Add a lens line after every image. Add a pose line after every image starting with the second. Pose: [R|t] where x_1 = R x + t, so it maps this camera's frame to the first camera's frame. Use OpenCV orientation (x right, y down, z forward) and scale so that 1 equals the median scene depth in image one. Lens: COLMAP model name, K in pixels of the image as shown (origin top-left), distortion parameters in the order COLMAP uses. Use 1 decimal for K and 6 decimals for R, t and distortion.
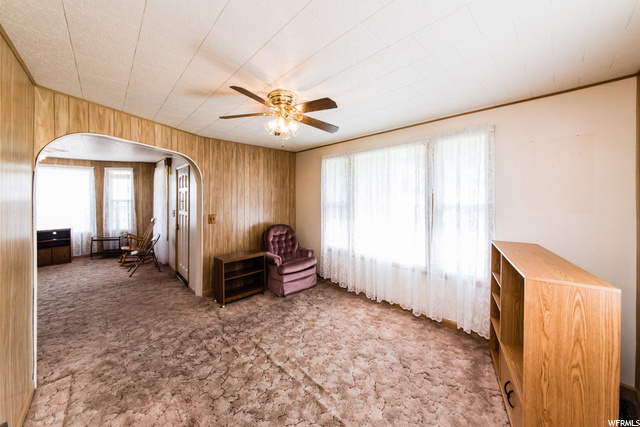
lens RADIAL K [[233.5, 0, 326.2], [0, 233.5, 196.1], [0, 0, 1]] dist [0.020988, 0.000070]
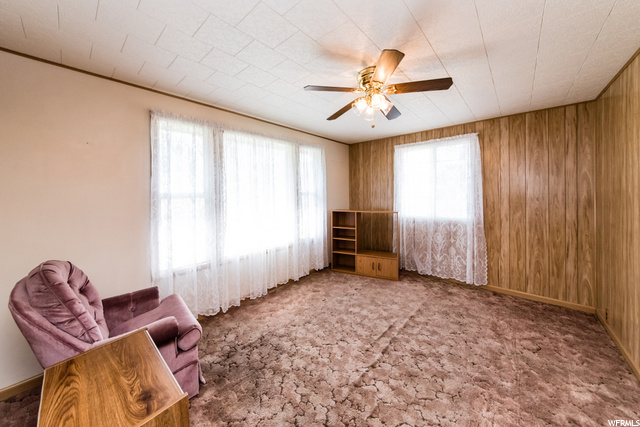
lens RADIAL K [[222.9, 0, 316.4], [0, 222.9, 190.1], [0, 0, 1]] dist [0.001591, 0.000054]
pose [[-0.070946, 0.028308, 0.997078, -0.819103], [0.017021, 0.999486, -0.027165, 0.063383], [-0.997335, 0.015044, -0.071391, 0.989407]]
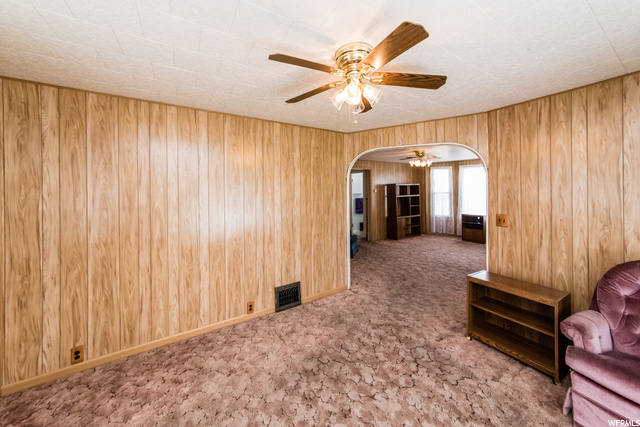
lens RADIAL K [[222.9, 0, 316.4], [0, 222.9, 190.1], [0, 0, 1]] dist [0.001591, 0.000054]
pose [[-0.229698, -0.002242, -0.973259, 0.407098], [0.011601, 0.999920, -0.005041, 0.002418], [0.973193, -0.012449, -0.229654, 0.803011]]
